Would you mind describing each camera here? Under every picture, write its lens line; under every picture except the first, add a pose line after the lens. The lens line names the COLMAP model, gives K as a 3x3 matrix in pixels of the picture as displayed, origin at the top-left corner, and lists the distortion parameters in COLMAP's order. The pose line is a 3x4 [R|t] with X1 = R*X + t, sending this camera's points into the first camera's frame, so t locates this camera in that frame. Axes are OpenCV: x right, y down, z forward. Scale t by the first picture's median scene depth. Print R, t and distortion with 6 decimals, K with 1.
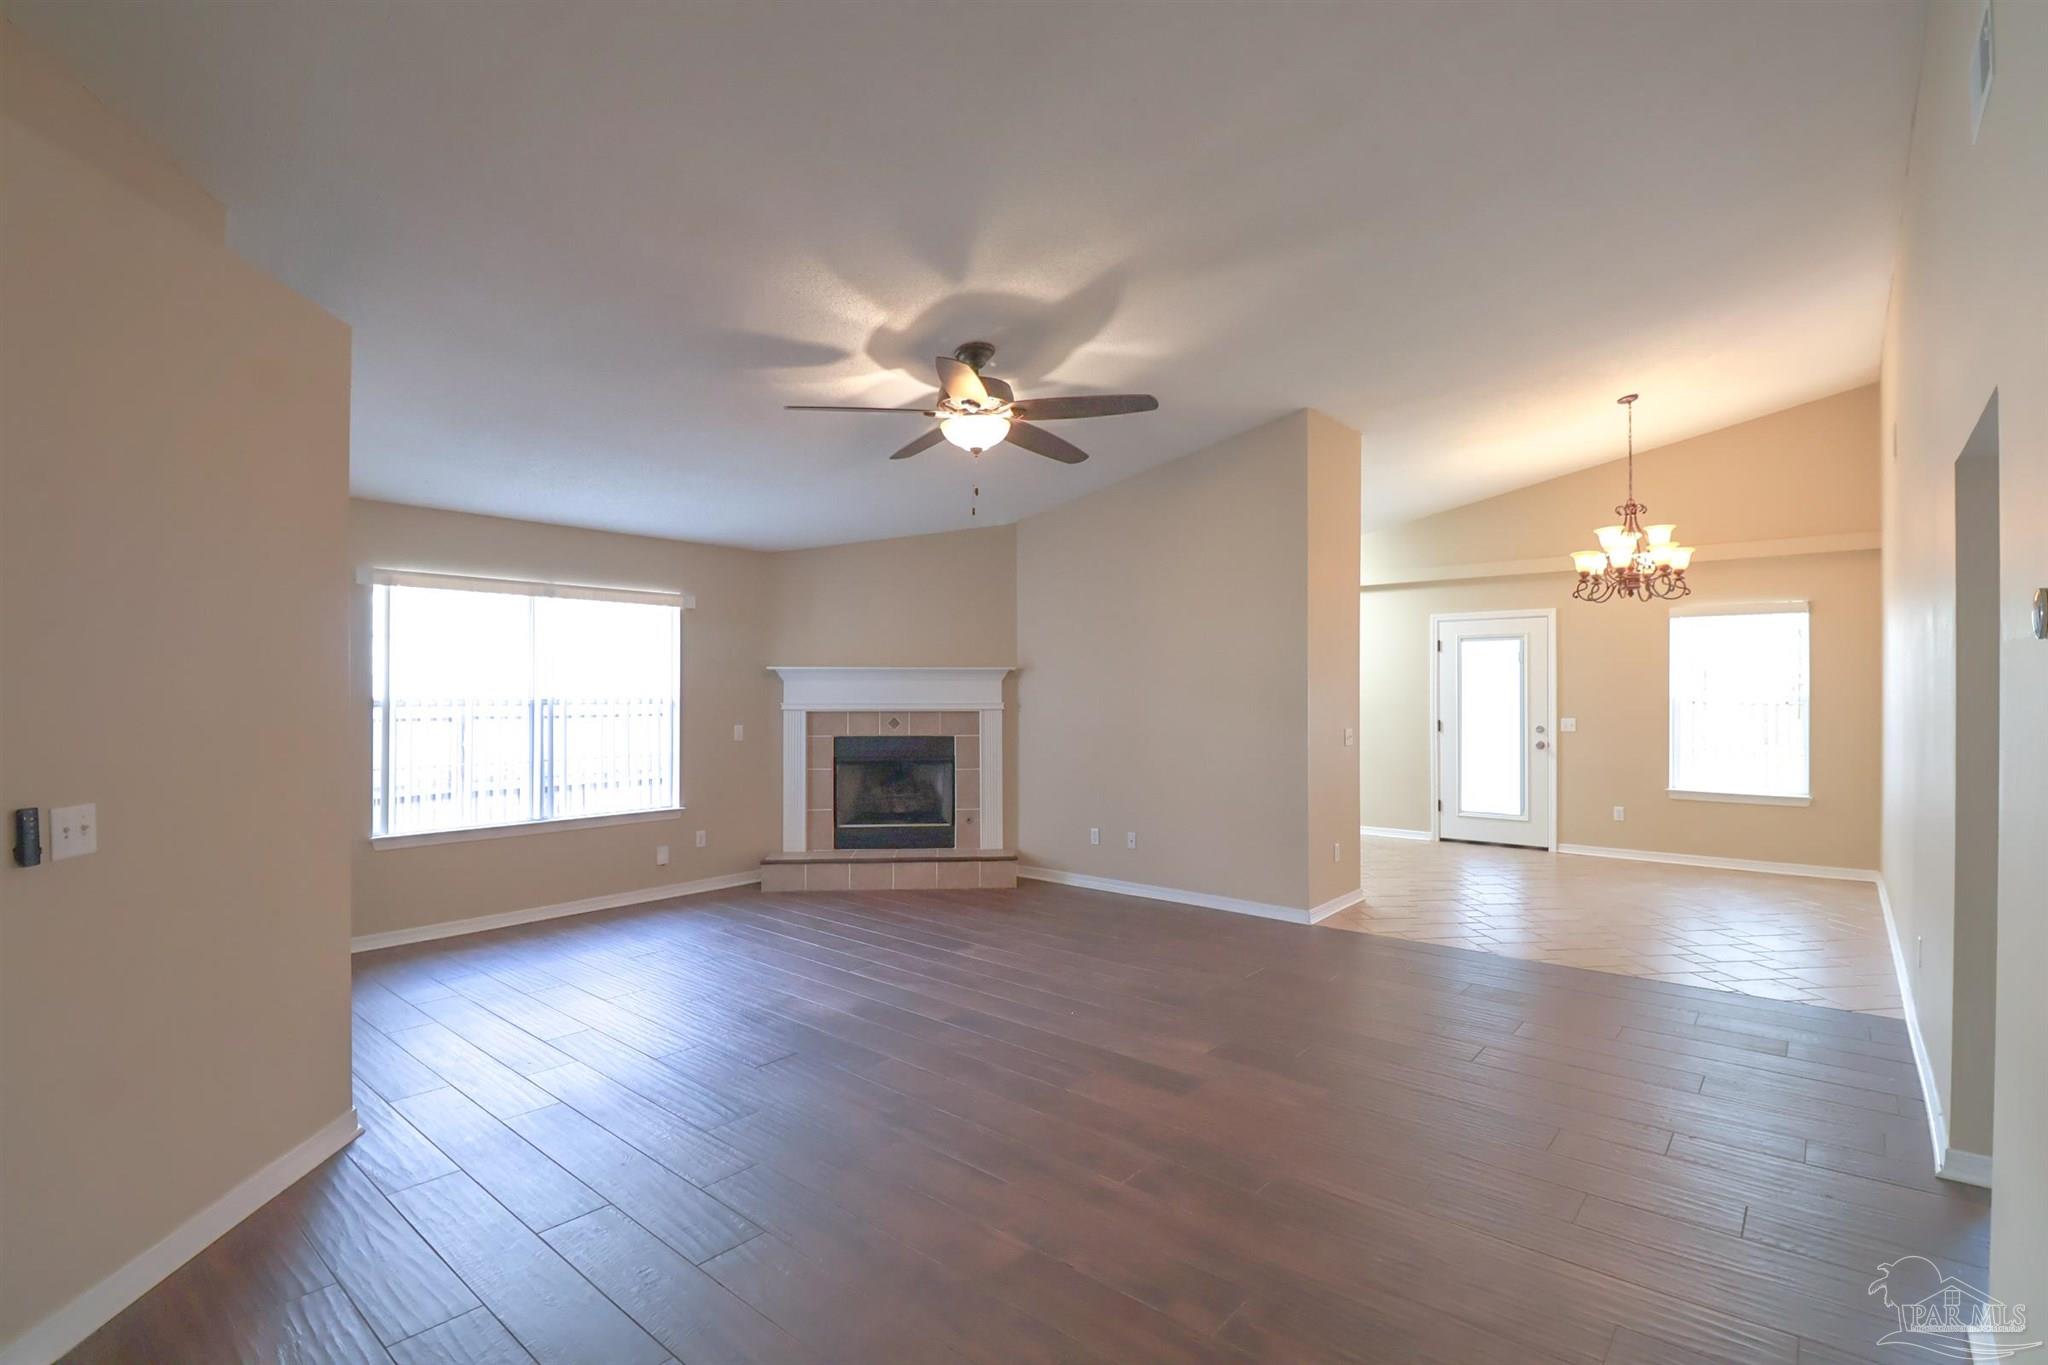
lens RADIAL K [[961.7, 0, 1028.2], [0, 961.7, 698.2], [0, 0, 1]] dist [-0.000949, -0.019279]
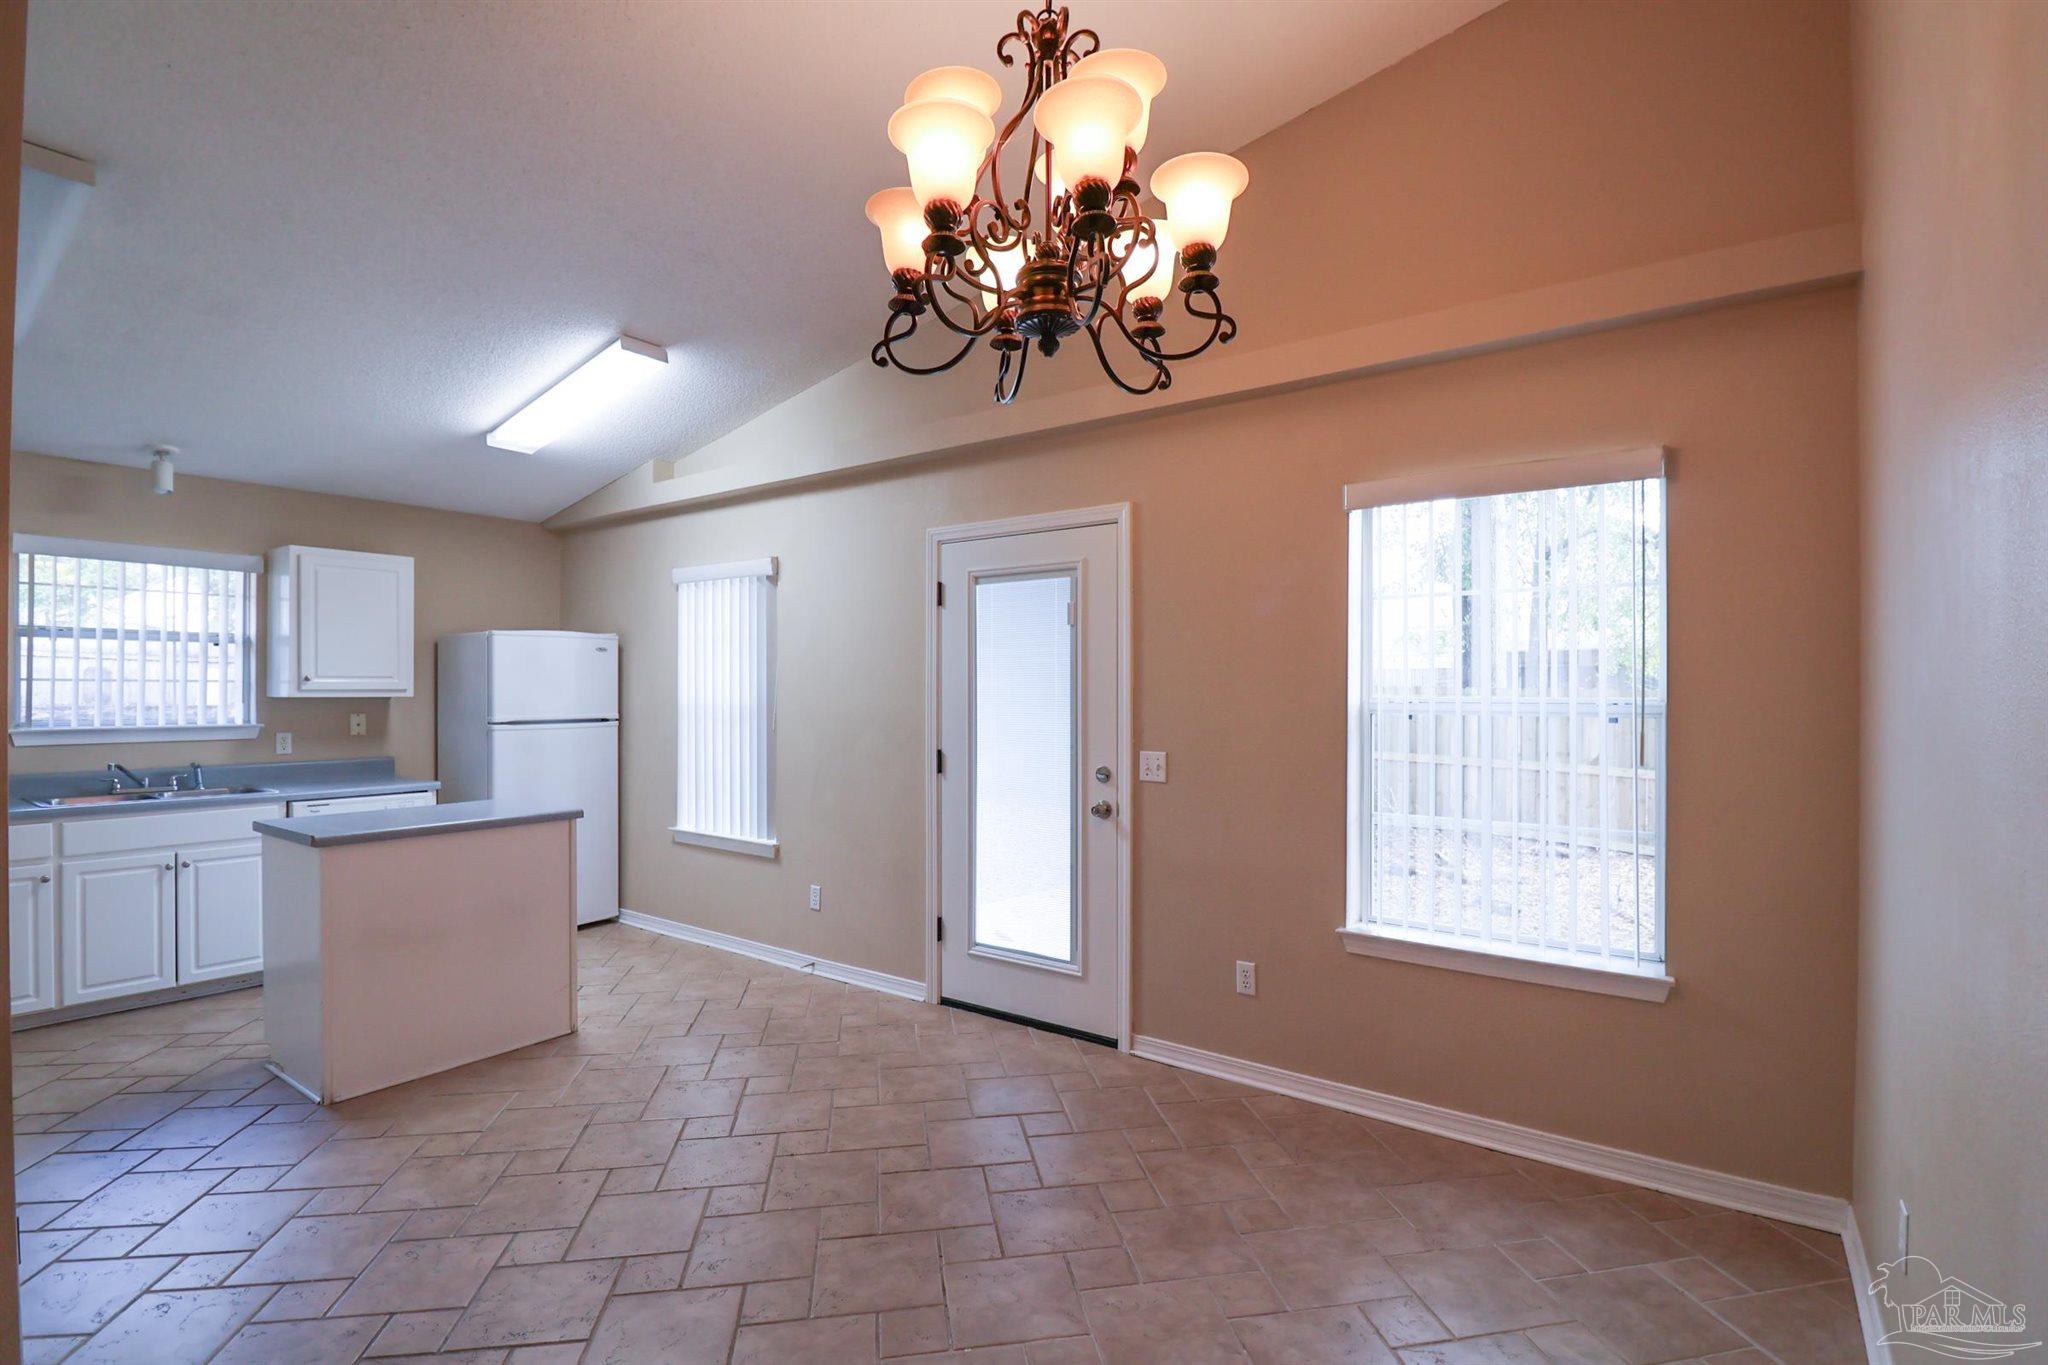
lens RADIAL K [[967.1, 0, 1037.0], [0, 967.1, 690.5], [0, 0, 1]] dist [-0.002031, -0.021166]
pose [[0.997158, 0.005572, 0.075131, 0.471282], [-0.004792, 0.999933, -0.010557, -0.001825], [-0.075185, 0.010167, 0.997118, 0.555109]]
